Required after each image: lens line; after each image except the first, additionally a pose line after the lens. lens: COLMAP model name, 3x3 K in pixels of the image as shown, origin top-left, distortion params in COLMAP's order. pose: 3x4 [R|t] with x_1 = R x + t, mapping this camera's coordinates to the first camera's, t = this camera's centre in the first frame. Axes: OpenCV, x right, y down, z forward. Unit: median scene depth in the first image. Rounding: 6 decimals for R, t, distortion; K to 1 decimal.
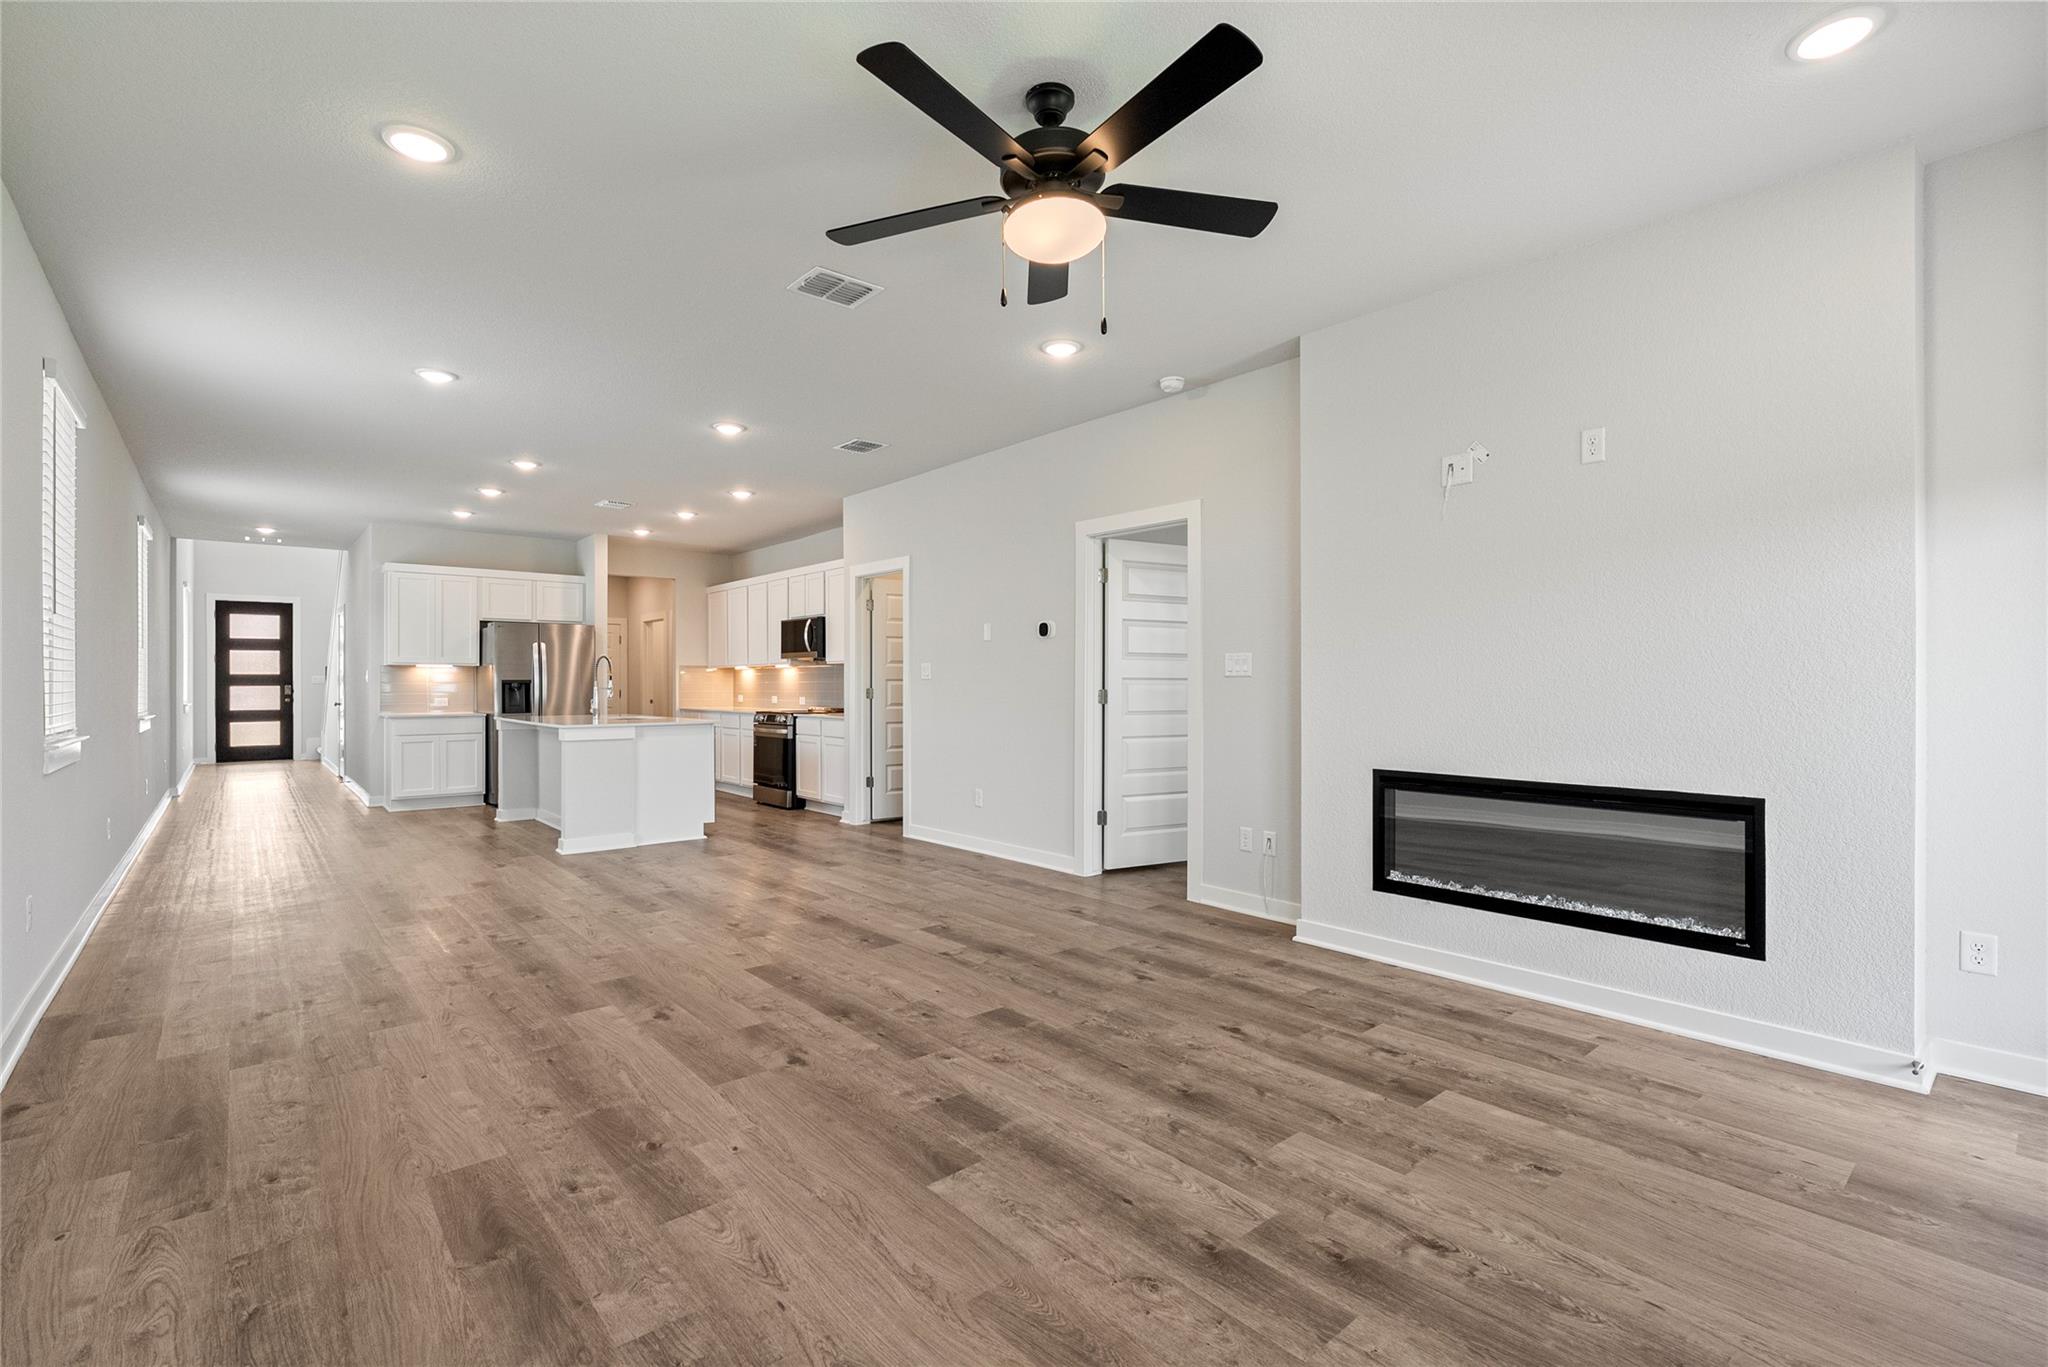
lens RADIAL K [[919.5, 0, 1021.0], [0, 919.5, 684.5], [0, 0, 1]] dist [-0.000288, 0.000977]
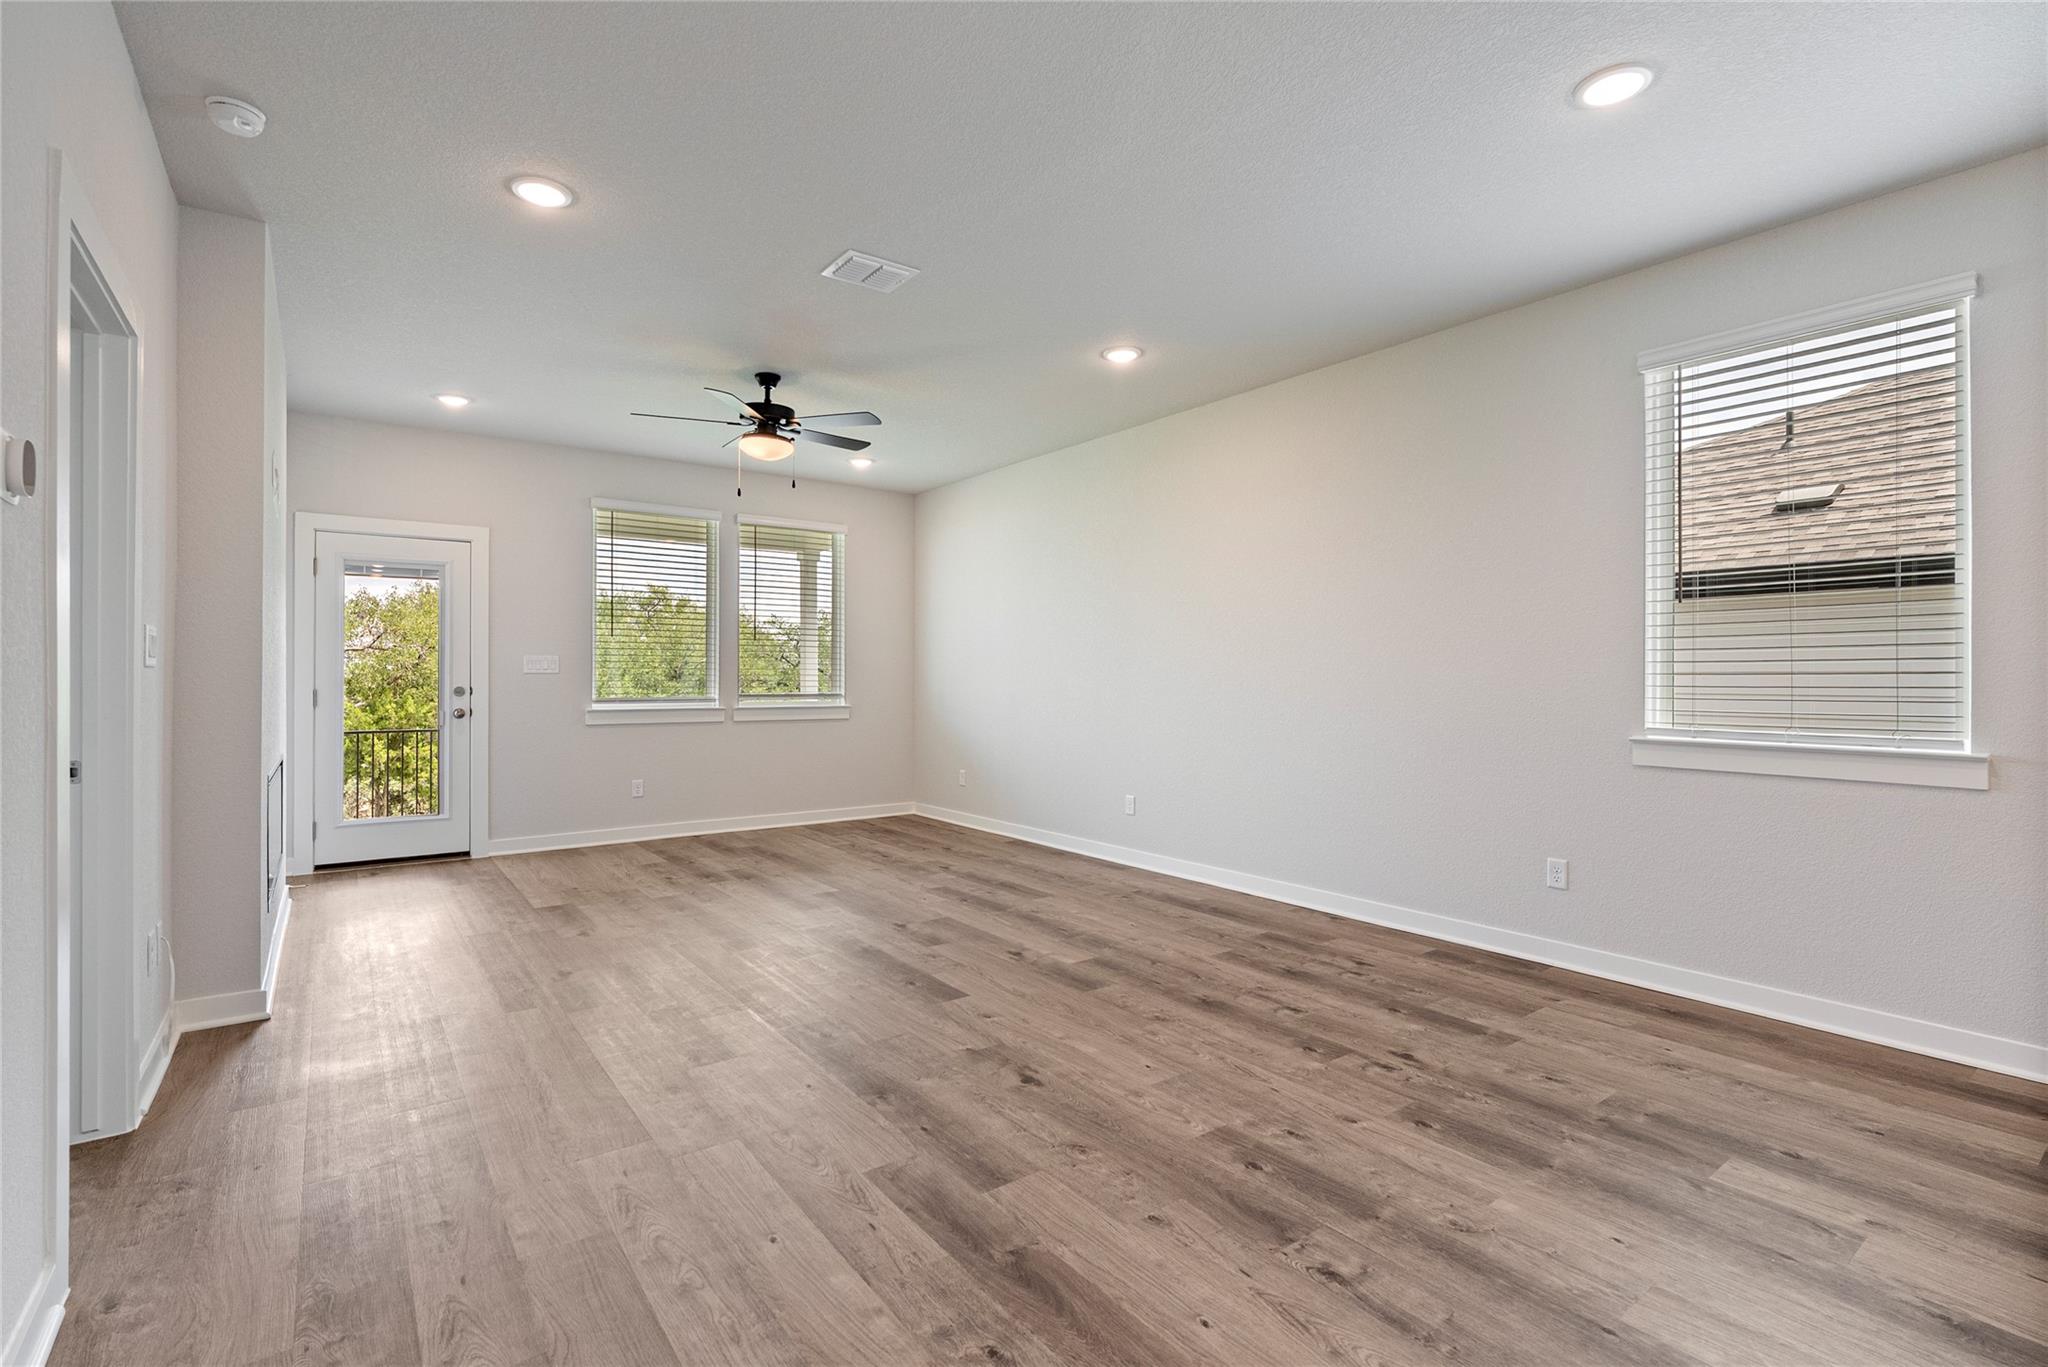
lens RADIAL K [[919.5, 0, 1025.1], [0, 919.5, 677.8], [0, 0, 1]] dist [-0.000288, 0.000977]
pose [[-0.998185, 0.001778, 0.060190, -0.460143], [0.001934, 0.999995, 0.002536, -0.003677], [-0.060186, 0.002648, -0.998184, 2.127770]]
